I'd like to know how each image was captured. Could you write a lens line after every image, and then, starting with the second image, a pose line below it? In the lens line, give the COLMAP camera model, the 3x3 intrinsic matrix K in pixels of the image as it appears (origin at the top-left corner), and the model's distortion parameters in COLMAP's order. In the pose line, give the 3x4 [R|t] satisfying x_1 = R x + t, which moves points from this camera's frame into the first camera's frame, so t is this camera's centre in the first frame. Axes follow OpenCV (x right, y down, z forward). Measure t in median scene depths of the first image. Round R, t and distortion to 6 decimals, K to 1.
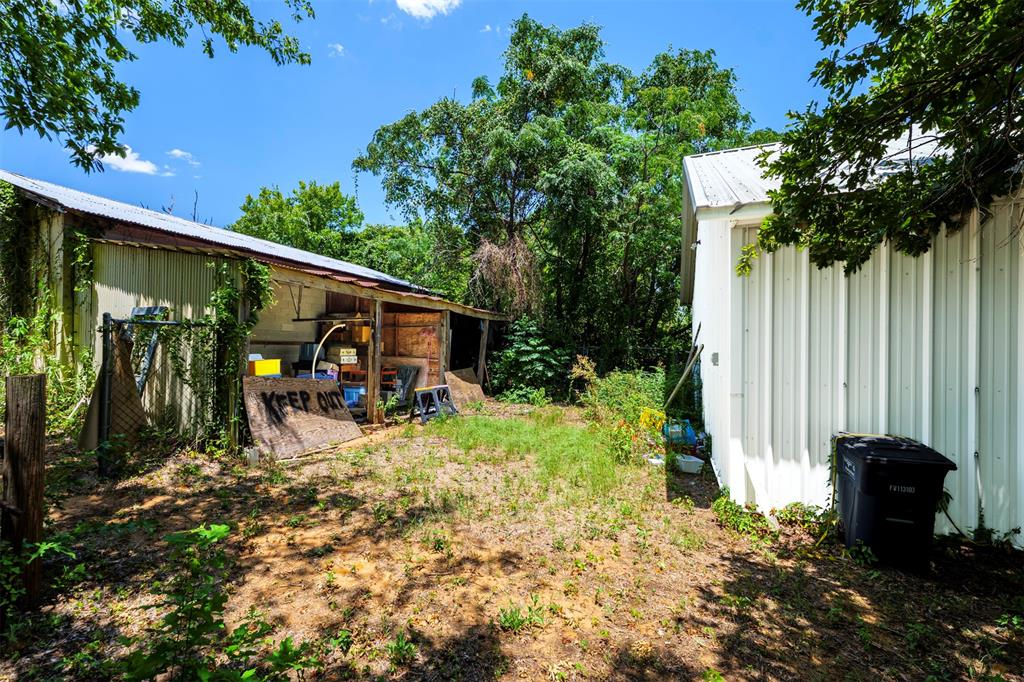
lens RADIAL K [[383.4, 0, 510.8], [0, 383.4, 345.2], [0, 0, 1]] dist [0.000405, 0.000118]
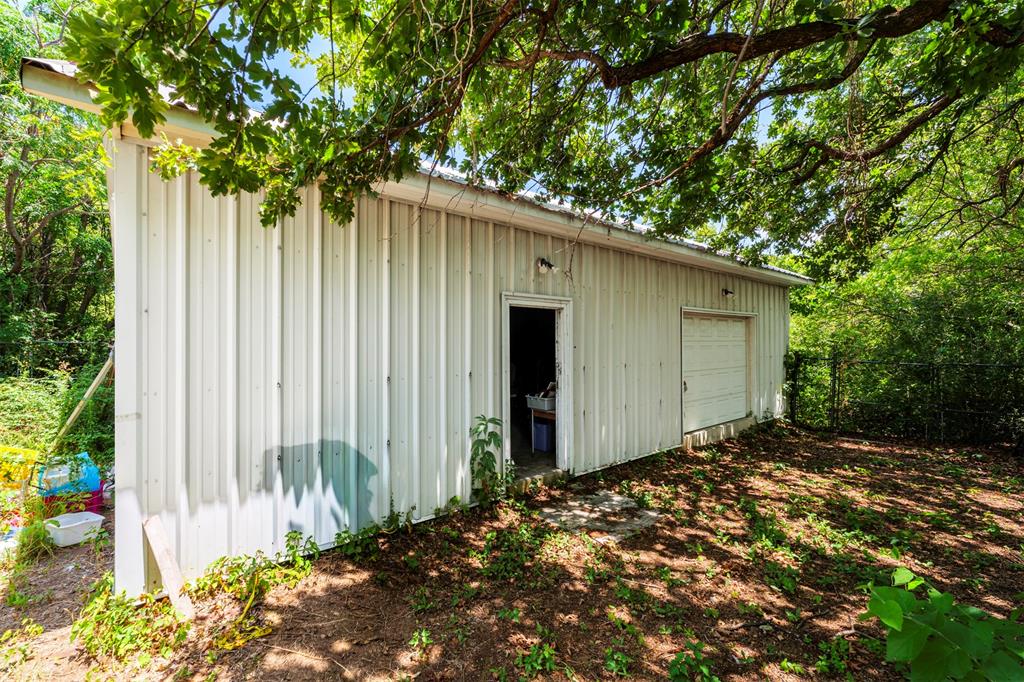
lens RADIAL K [[415.9, 0, 509.8], [0, 415.9, 345.5], [0, 0, 1]] dist [-0.000295, -0.000049]
pose [[0.376402, -0.013534, 0.926358, 0.237917], [-0.001607, 0.999882, 0.015261, 0.006751], [-0.926455, -0.007234, 0.376336, 0.217064]]
